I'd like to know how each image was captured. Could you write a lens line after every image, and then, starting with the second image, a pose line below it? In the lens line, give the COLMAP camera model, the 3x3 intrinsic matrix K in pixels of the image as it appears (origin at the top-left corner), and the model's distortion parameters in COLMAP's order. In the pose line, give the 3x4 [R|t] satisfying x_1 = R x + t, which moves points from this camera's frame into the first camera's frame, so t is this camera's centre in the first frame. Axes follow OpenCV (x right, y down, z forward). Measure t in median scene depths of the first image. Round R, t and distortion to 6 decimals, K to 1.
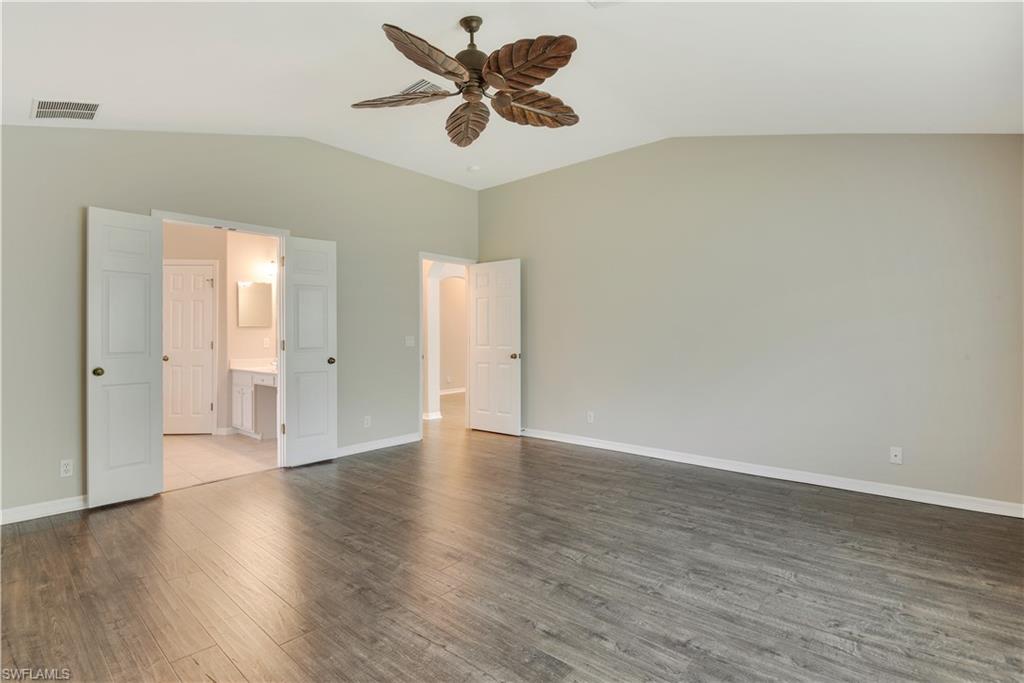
lens RADIAL K [[488.7, 0, 509.5], [0, 488.7, 339.0], [0, 0, 1]] dist [0.005116, 0.000742]
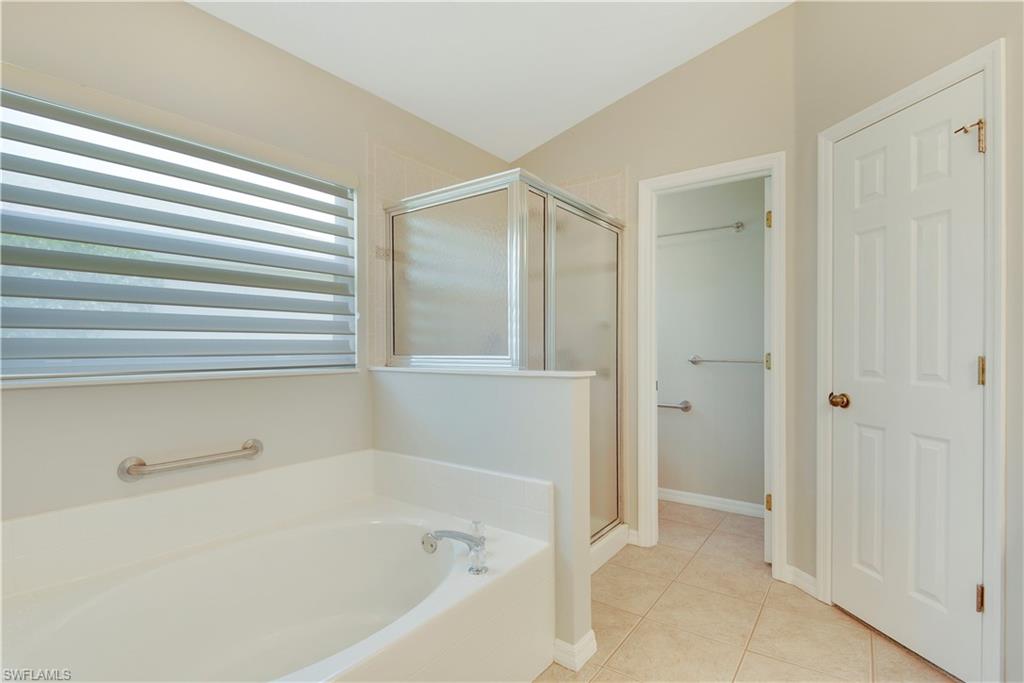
lens RADIAL K [[488.7, 0, 512.3], [0, 488.7, 346.4], [0, 0, 1]] dist [0.005116, 0.000742]
pose [[0.103131, -0.007551, -0.994639, -0.366707], [-0.009204, 0.999921, -0.008545, 0.006012], [0.994625, 0.010036, 0.103053, 0.717439]]
